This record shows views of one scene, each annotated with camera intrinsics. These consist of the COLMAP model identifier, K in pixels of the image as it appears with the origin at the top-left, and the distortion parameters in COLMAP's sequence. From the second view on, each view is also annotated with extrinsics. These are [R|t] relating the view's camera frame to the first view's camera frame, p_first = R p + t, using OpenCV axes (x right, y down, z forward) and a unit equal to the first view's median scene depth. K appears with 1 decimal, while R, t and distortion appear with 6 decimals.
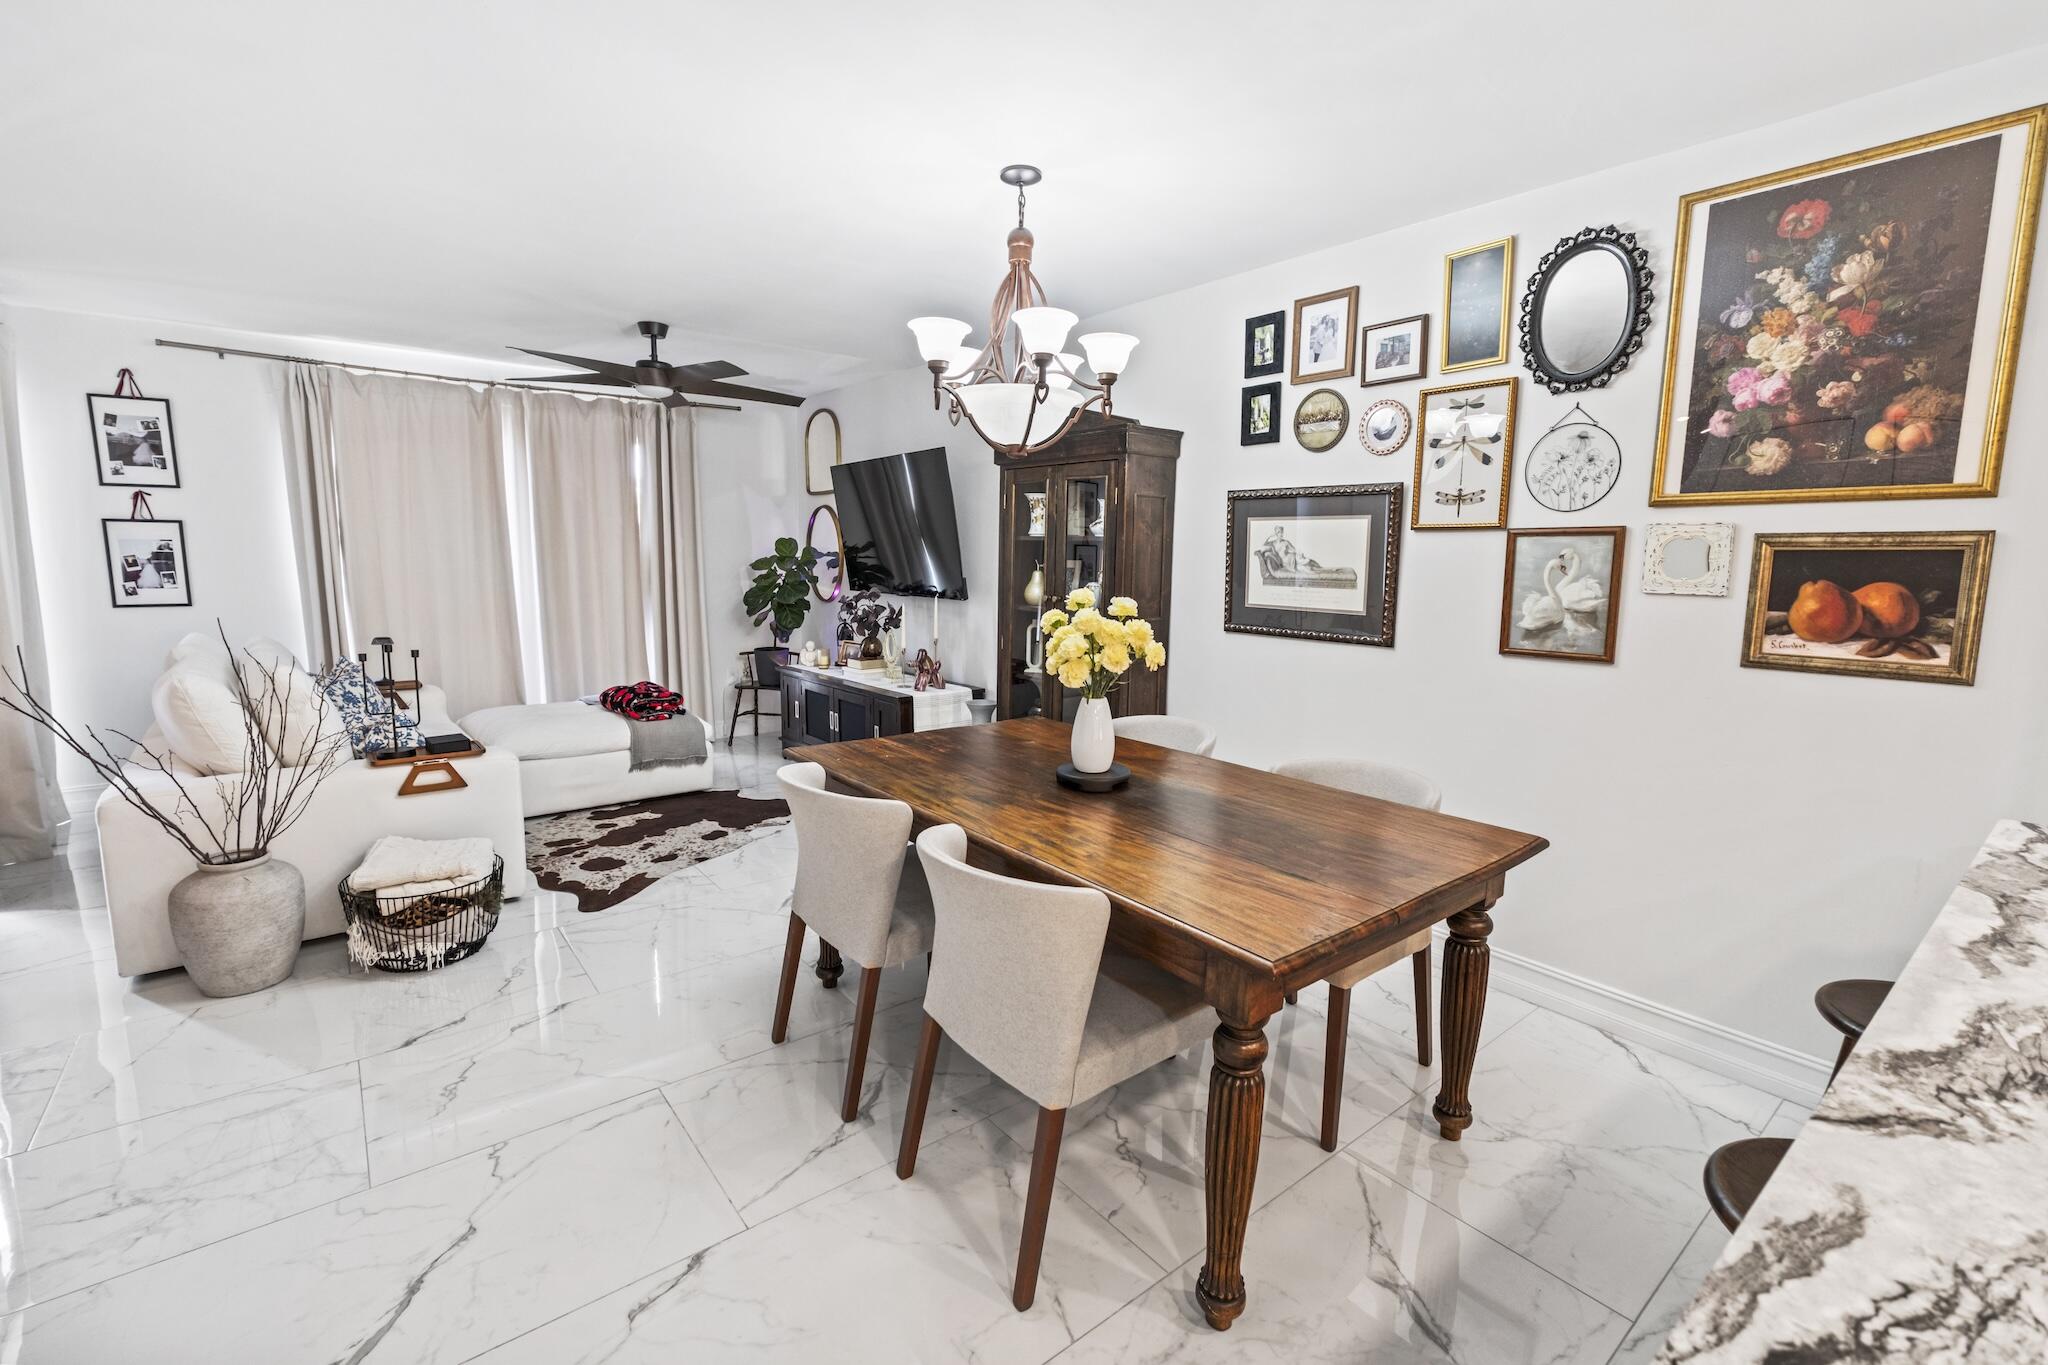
lens RADIAL K [[892.8, 0, 1023.2], [0, 892.8, 676.2], [0, 0, 1]] dist [-0.003833, 0.000989]
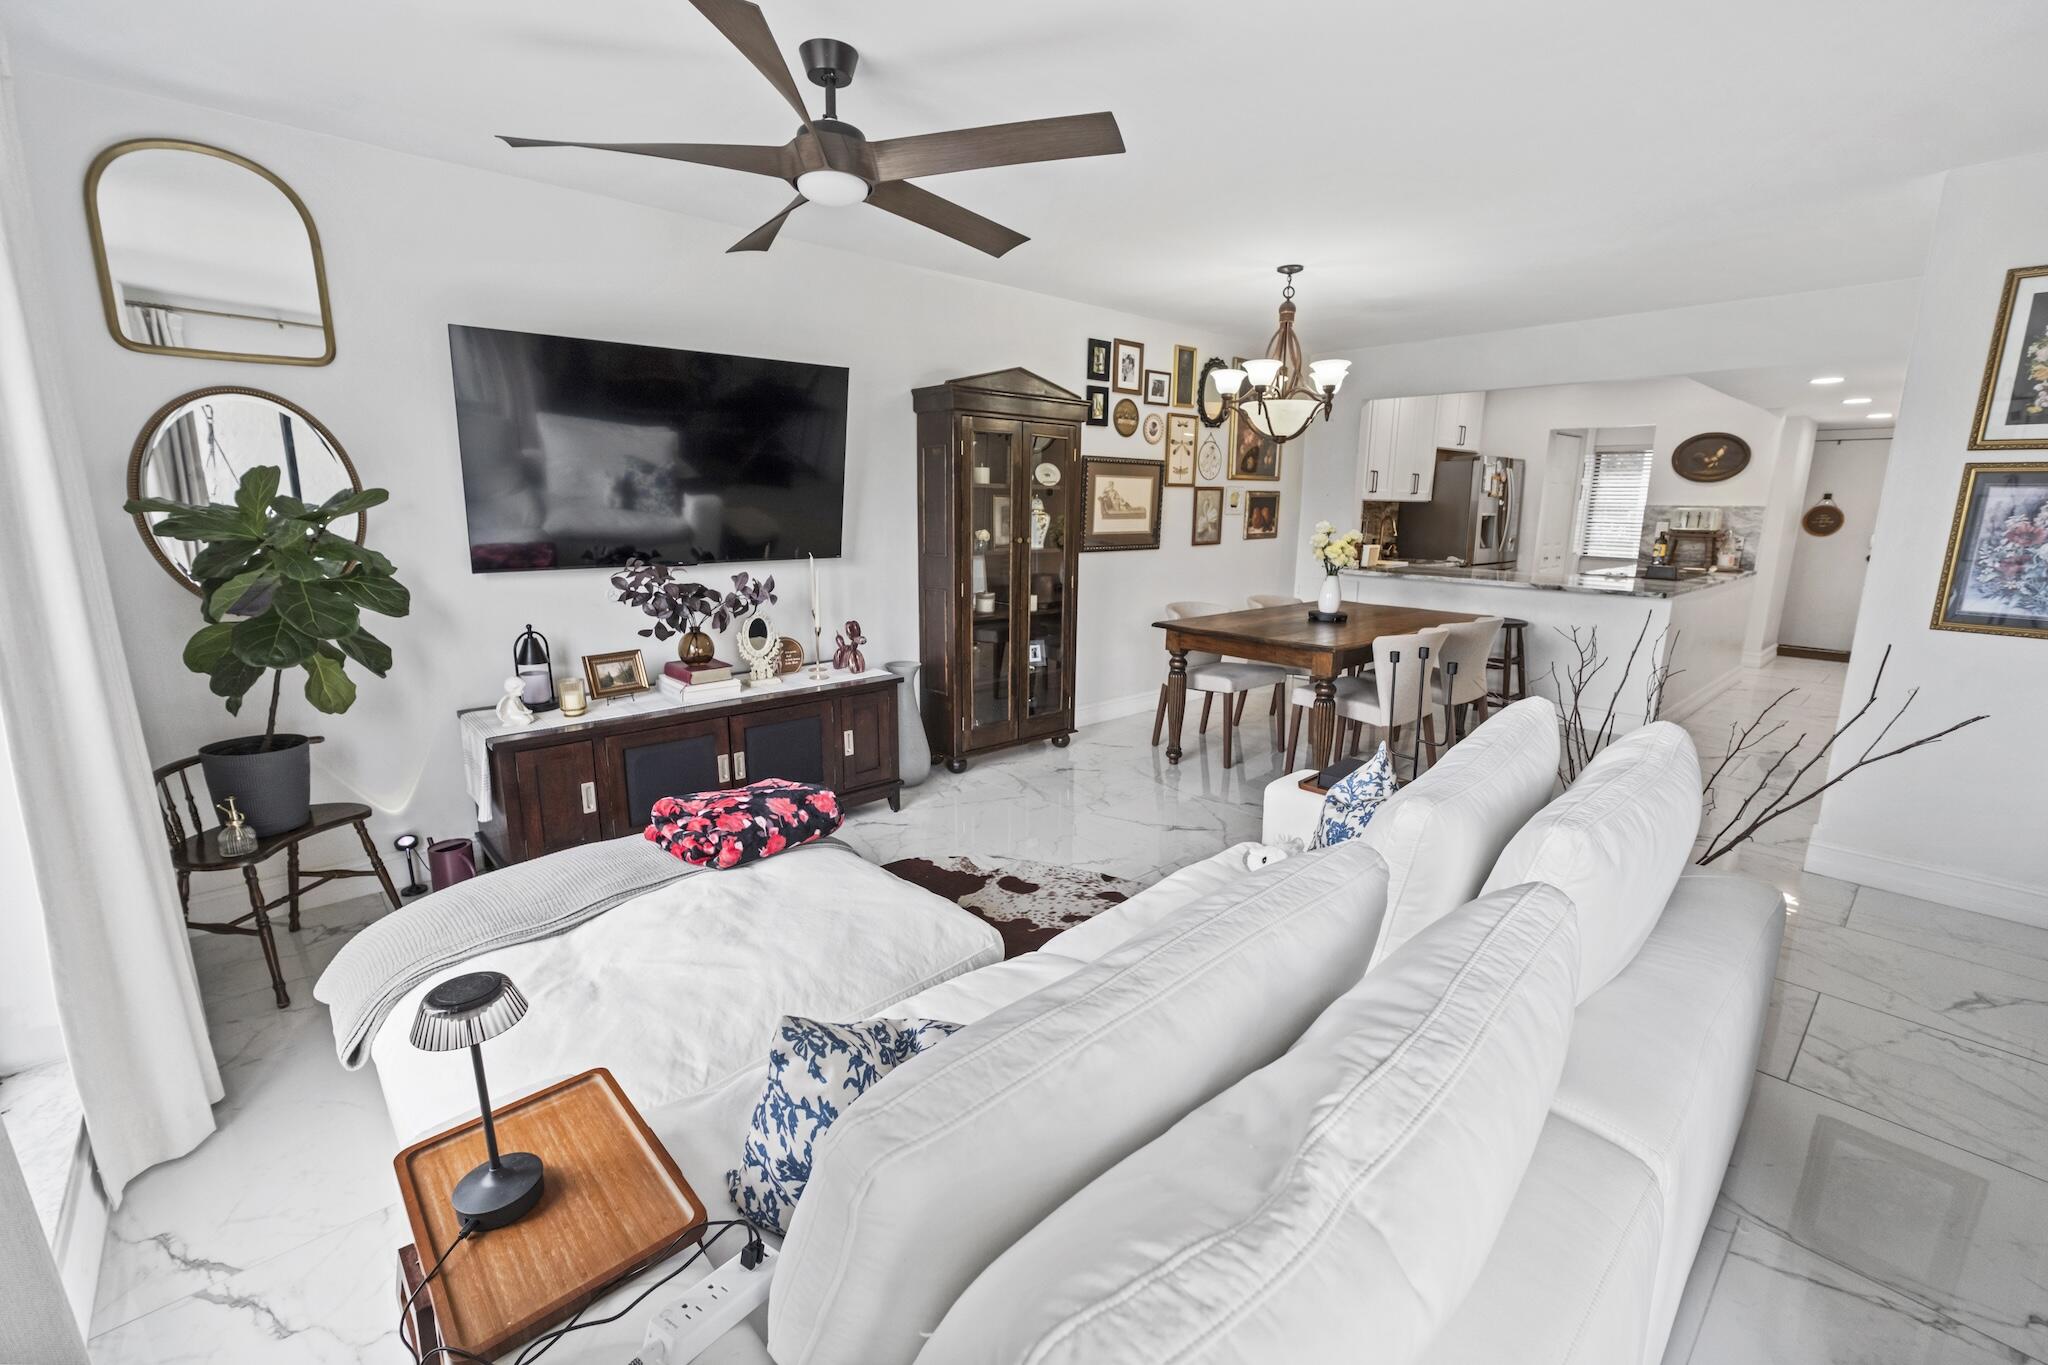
lens RADIAL K [[871.6, 0, 1025.7], [0, 871.6, 675.6], [0, 0, 1]] dist [-0.003580, 0.000913]
pose [[-0.066583, -0.212832, 0.974818, -1.394838], [0.126315, 0.967327, 0.219824, -0.209936], [-0.989753, 0.137770, -0.037524, 1.363536]]
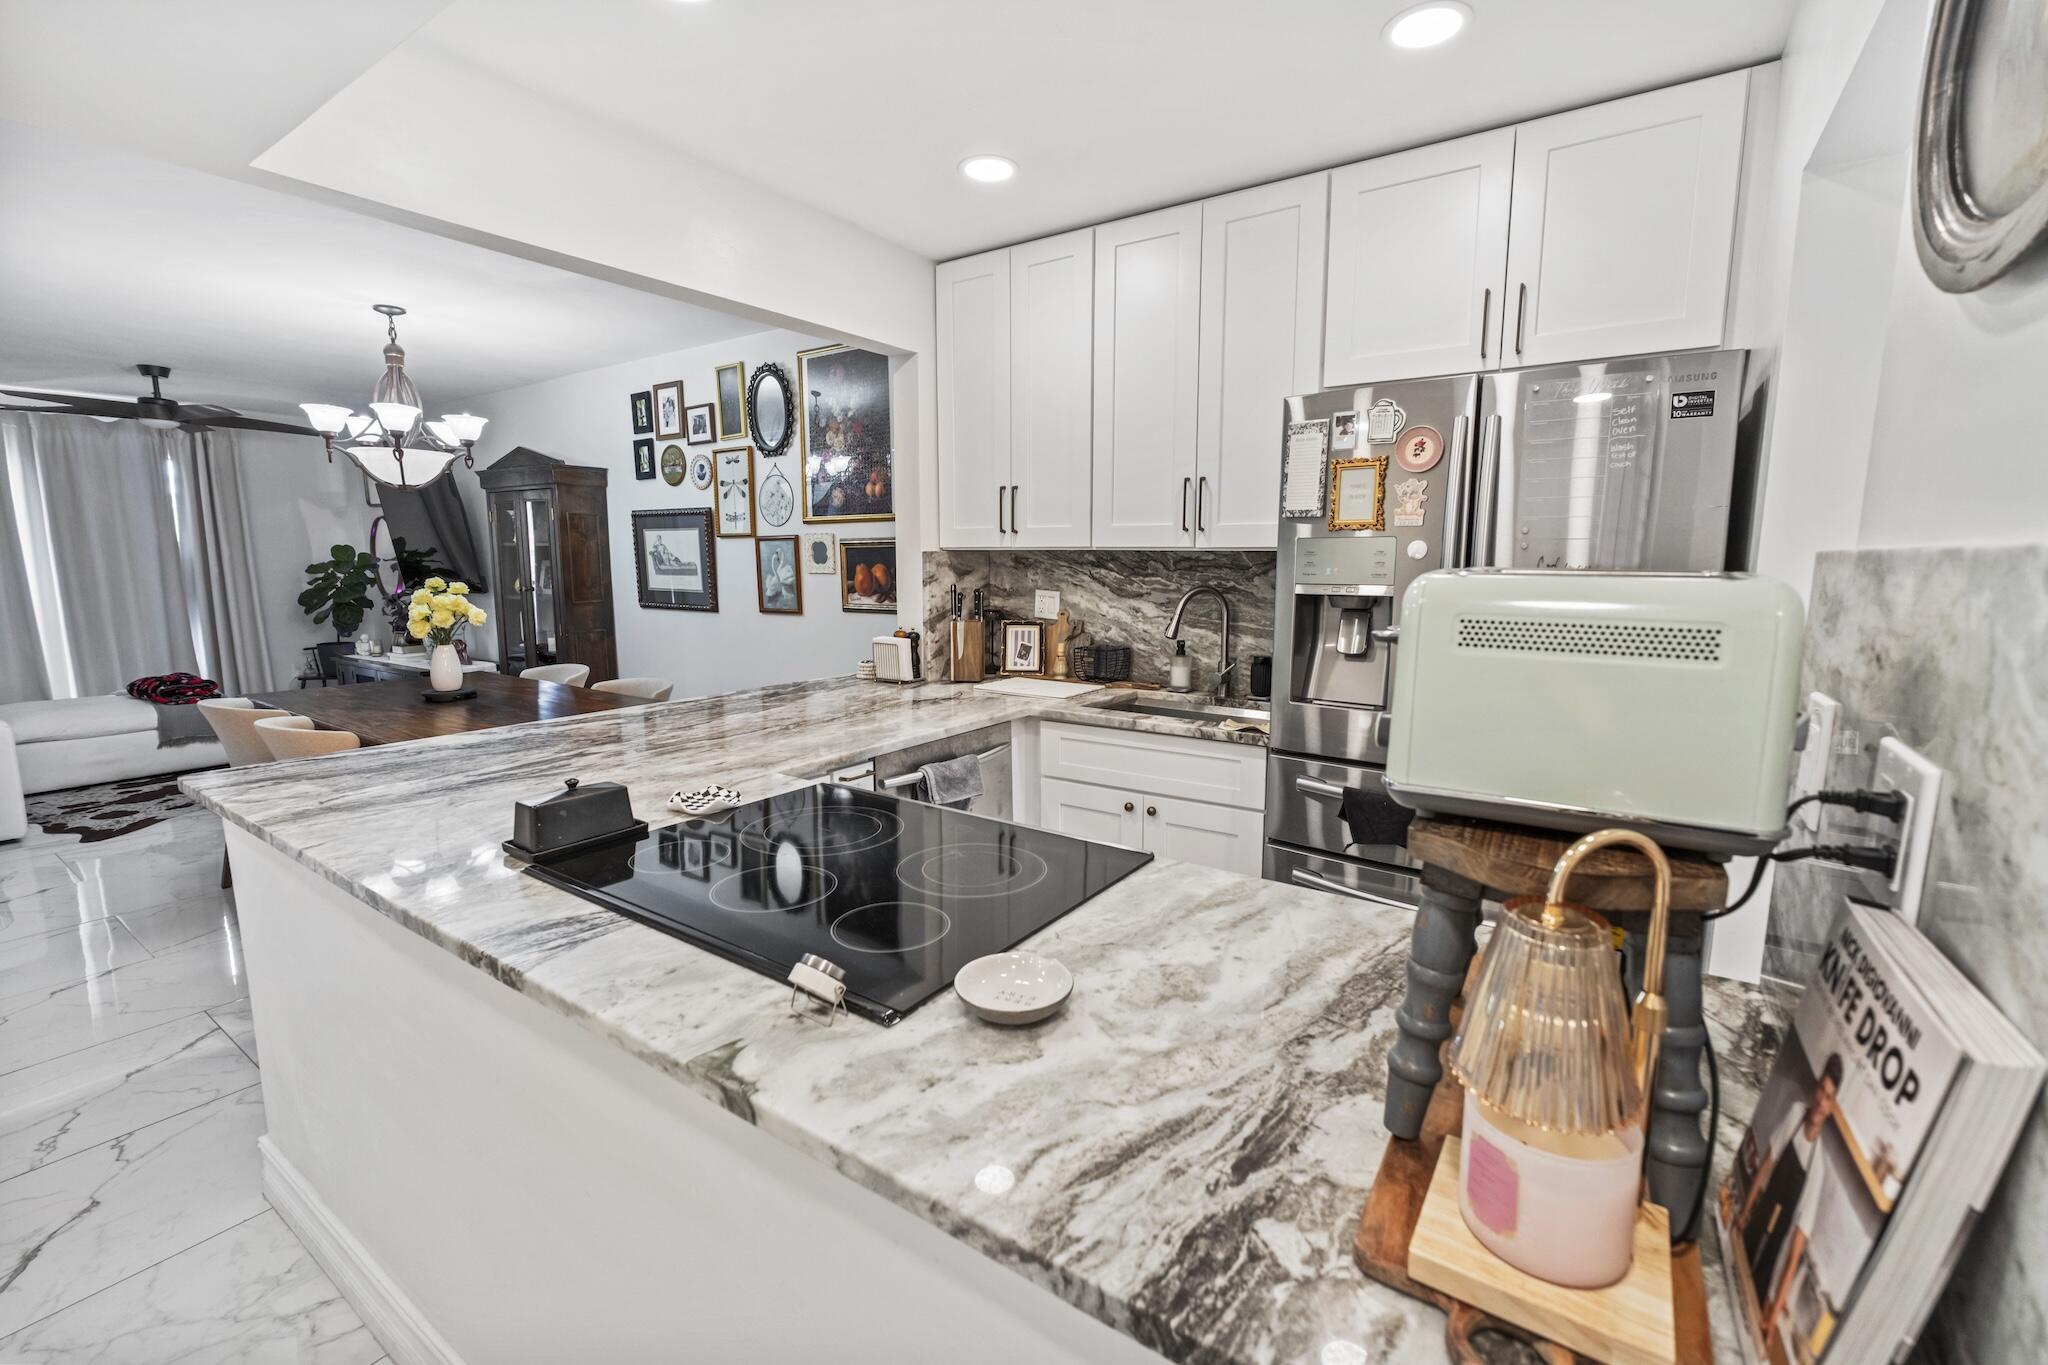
lens RADIAL K [[871.6, 0, 1025.7], [0, 871.6, 675.6], [0, 0, 1]] dist [-0.003580, 0.000913]
pose [[0.957057, -0.054251, 0.284780, 0.483479], [0.053392, 0.998515, 0.010782, 0.090163], [-0.284942, 0.004886, 0.958532, -0.612031]]
